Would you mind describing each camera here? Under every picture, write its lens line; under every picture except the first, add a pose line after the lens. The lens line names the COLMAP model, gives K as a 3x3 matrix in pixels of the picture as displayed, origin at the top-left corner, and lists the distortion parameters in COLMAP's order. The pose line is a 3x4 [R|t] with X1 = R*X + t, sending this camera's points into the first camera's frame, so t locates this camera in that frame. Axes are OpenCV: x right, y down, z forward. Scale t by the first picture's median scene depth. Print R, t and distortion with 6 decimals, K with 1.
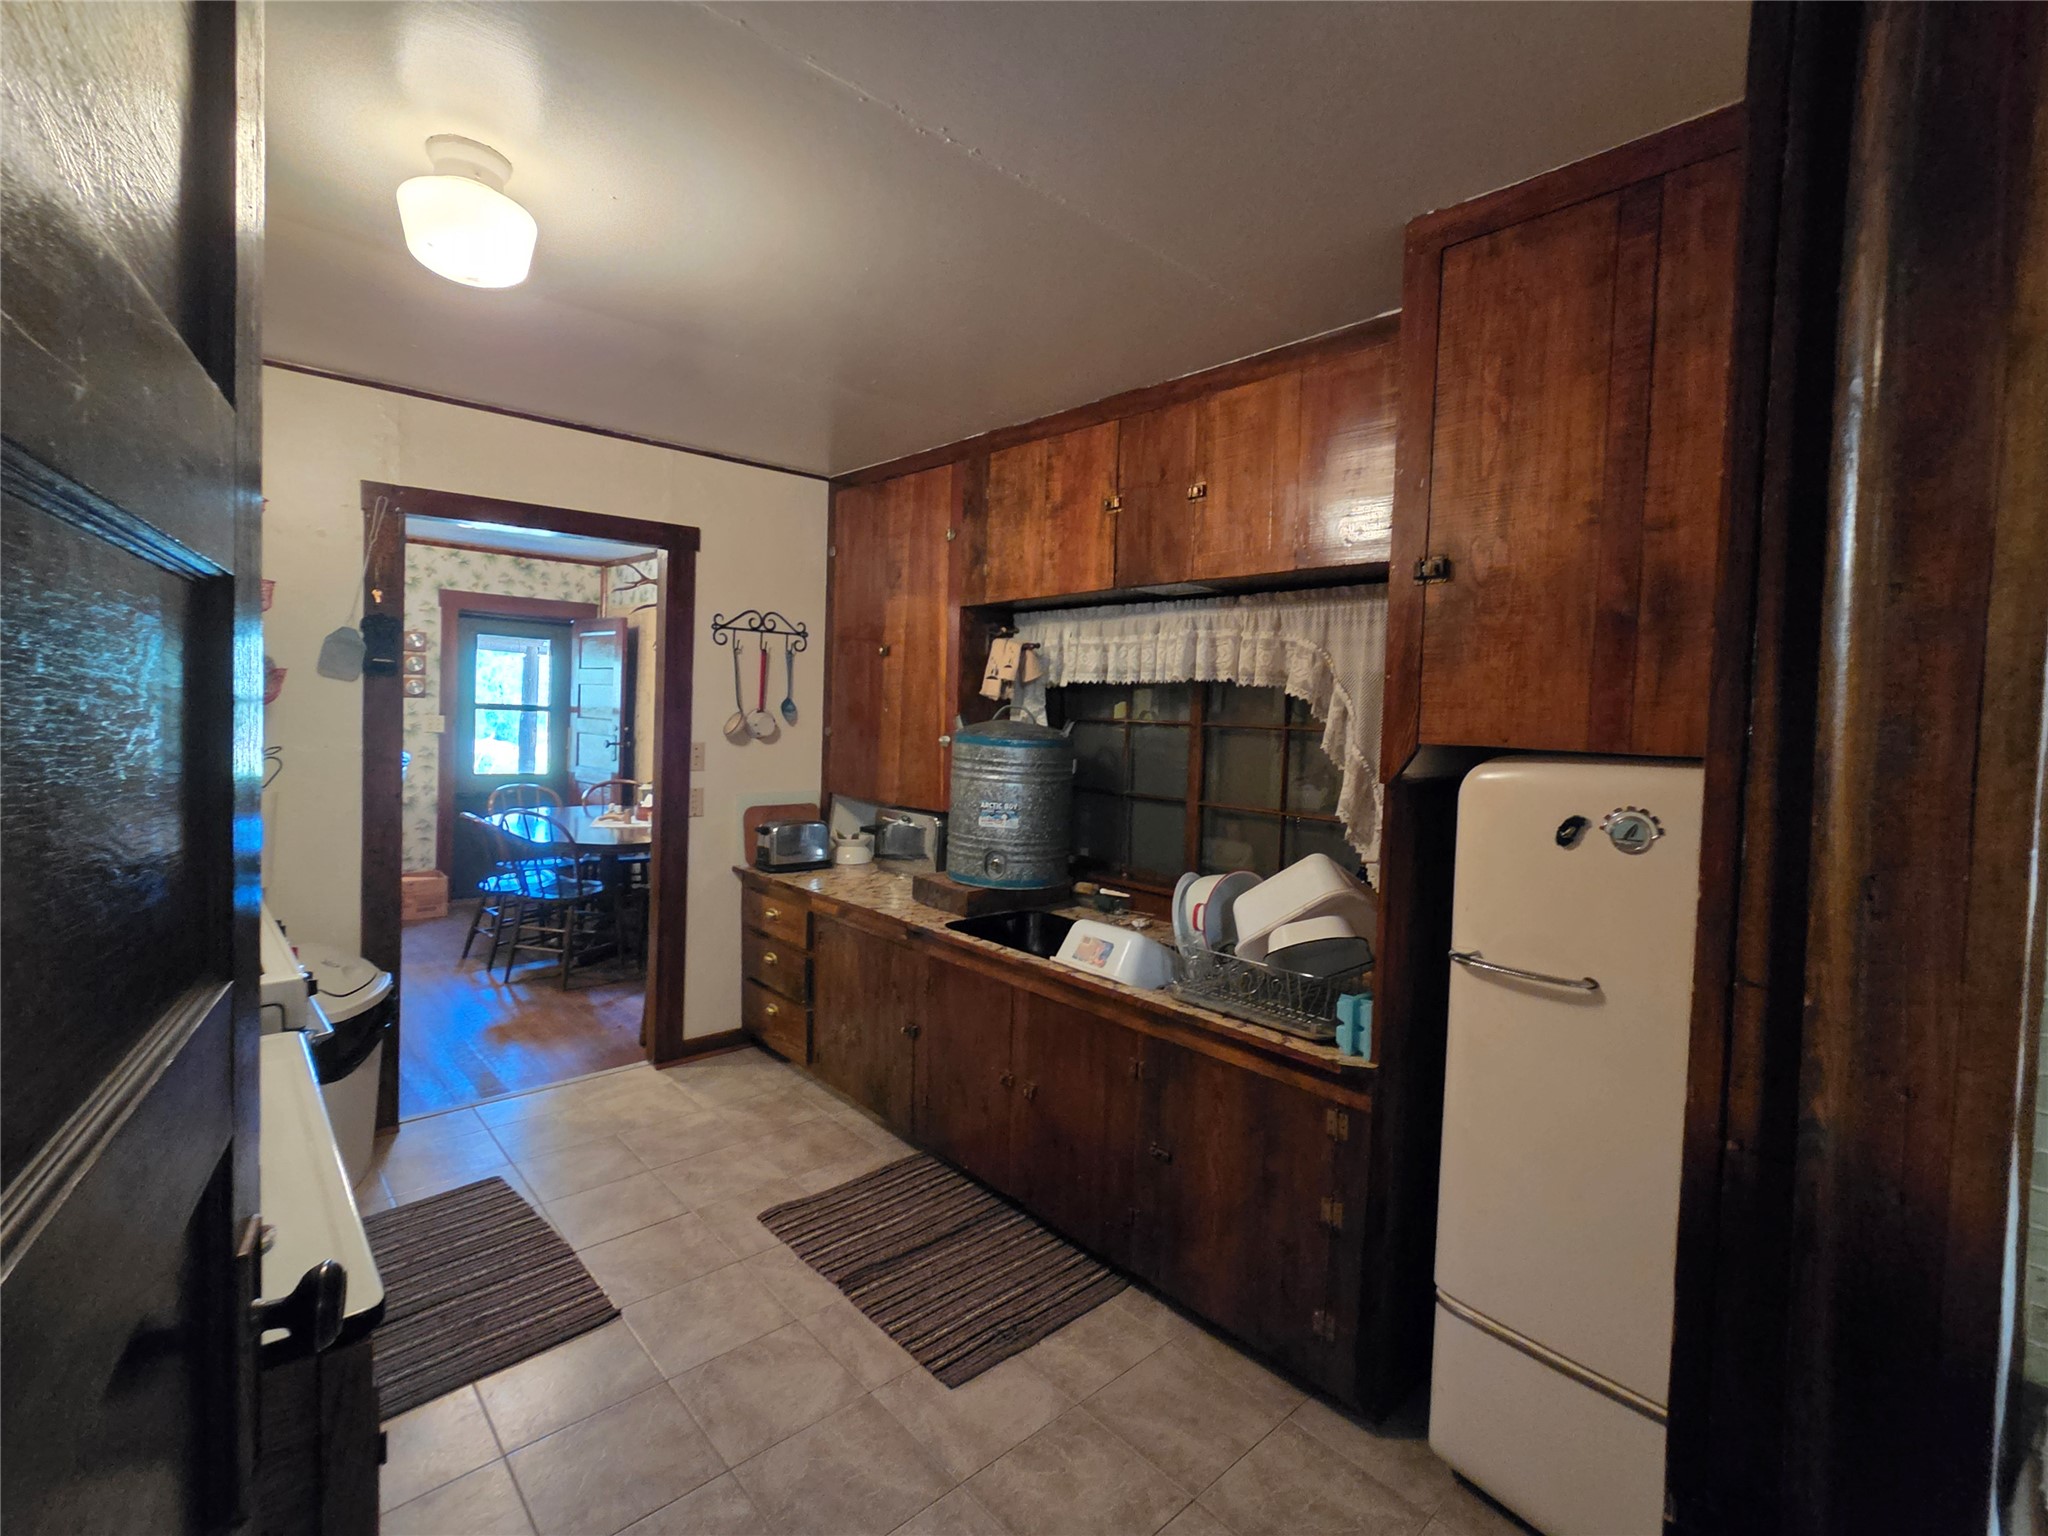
lens RADIAL K [[932.7, 0, 1045.5], [0, 932.7, 750.0], [0, 0, 1]] dist [-0.002094, 0.000940]
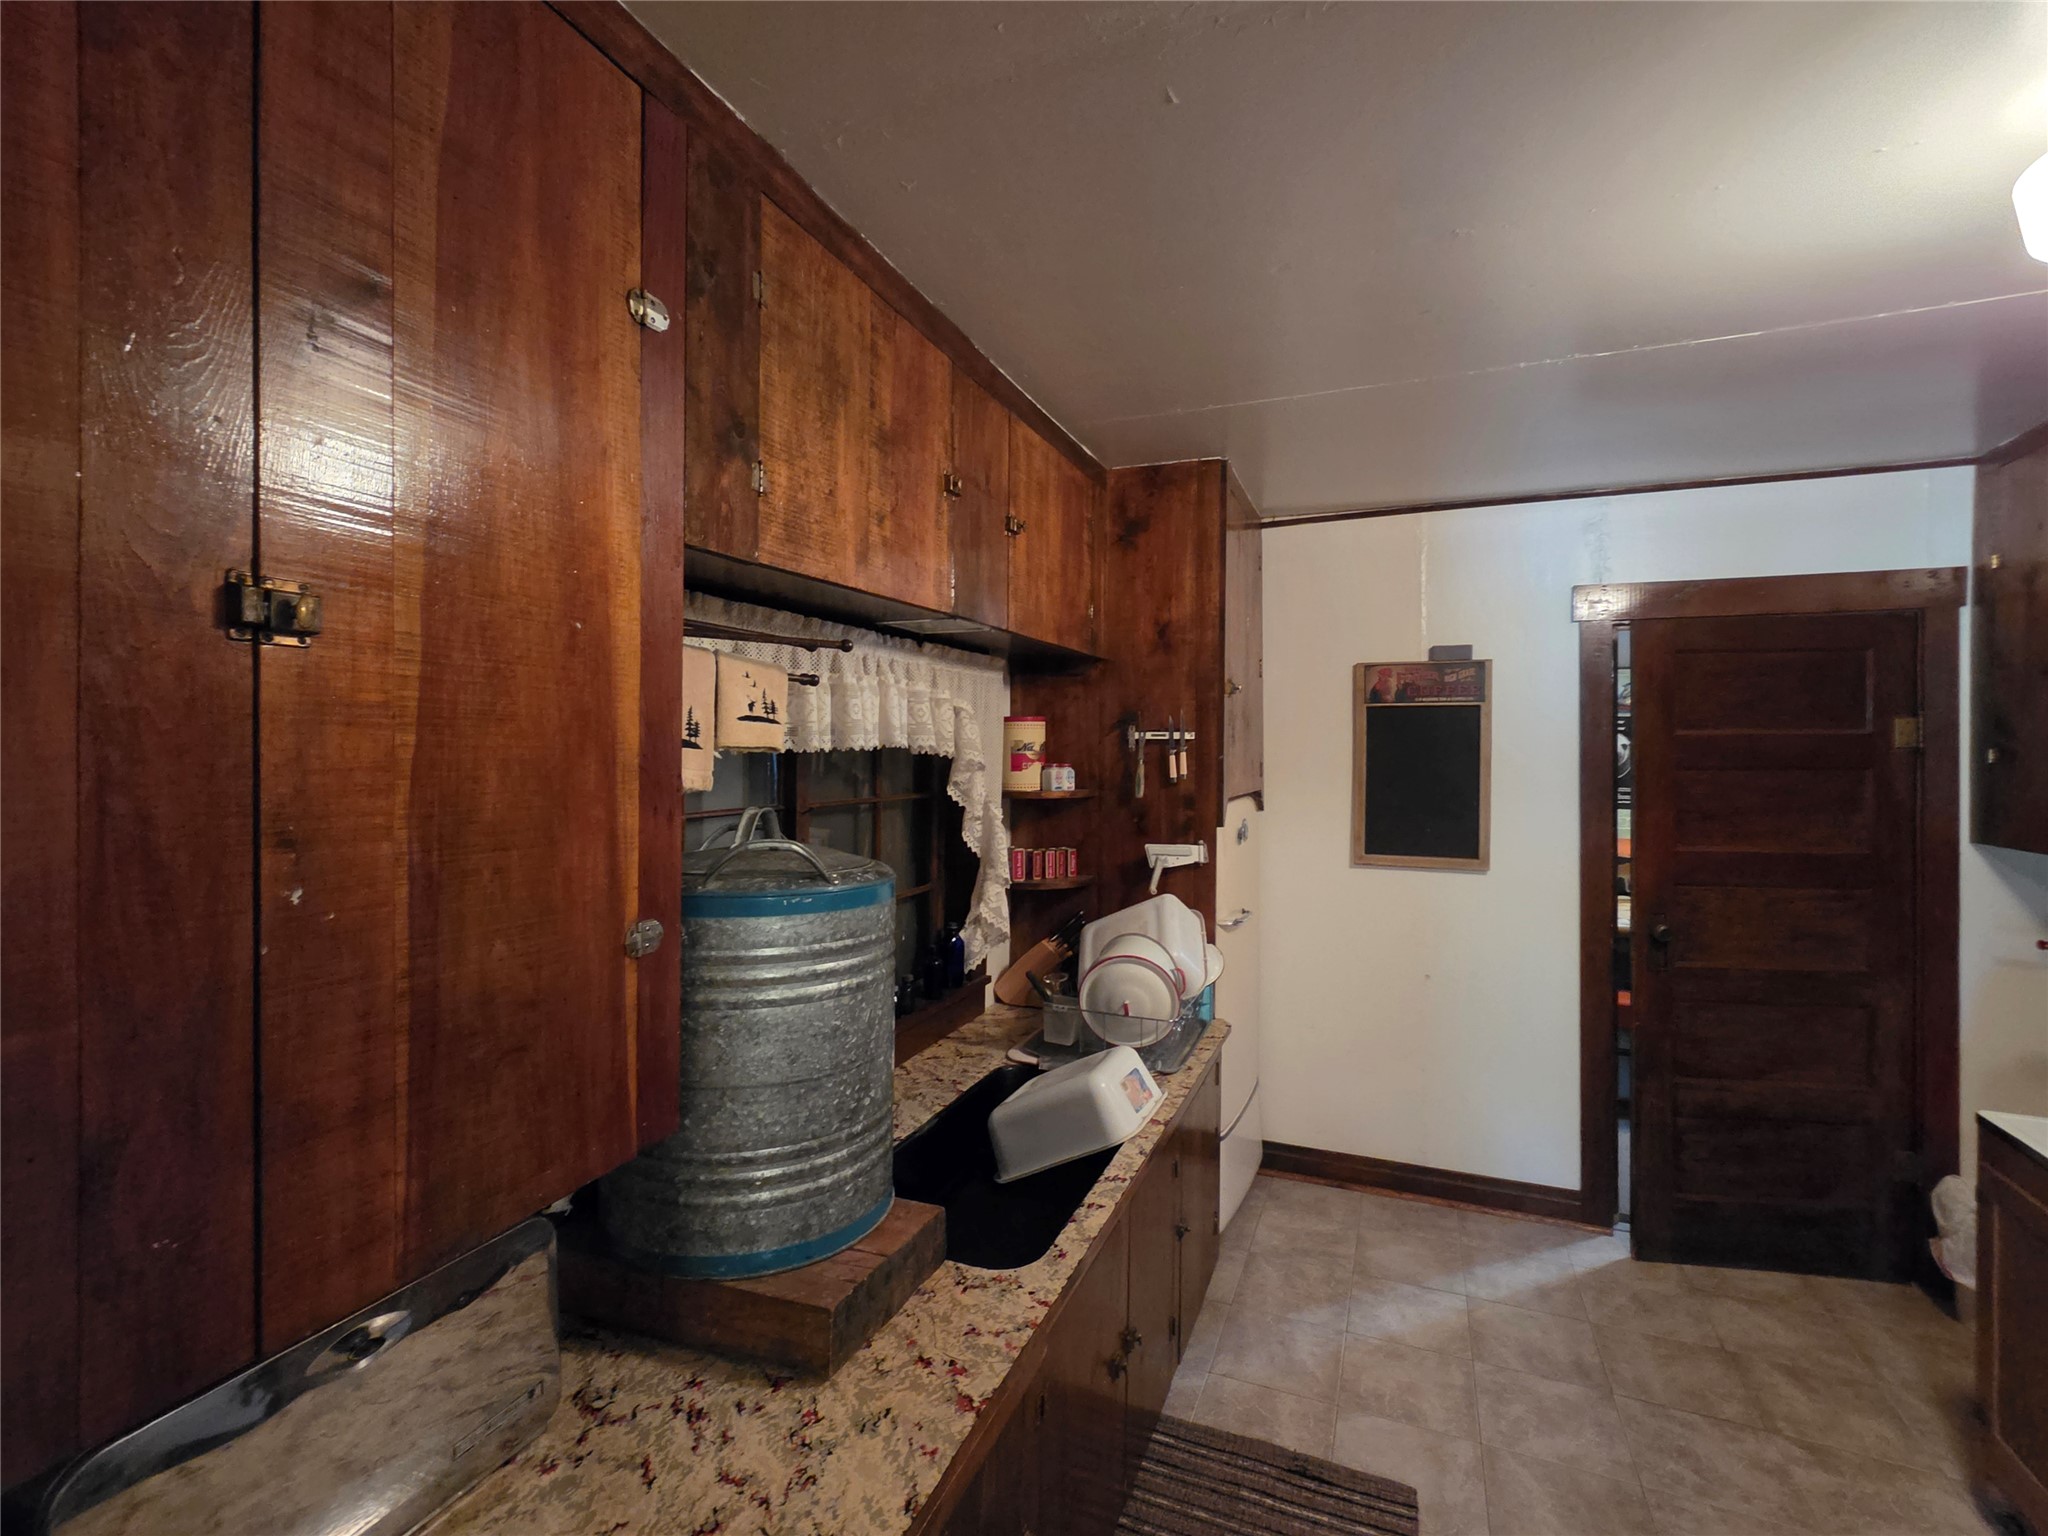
lens RADIAL K [[932.7, 0, 1045.5], [0, 932.7, 750.0], [0, 0, 1]] dist [-0.002094, 0.000940]
pose [[-0.426687, -0.040073, 0.903511, -0.532833], [0.017833, 0.998451, 0.052705, -0.104980], [-0.904223, 0.038601, -0.425312, 1.168342]]
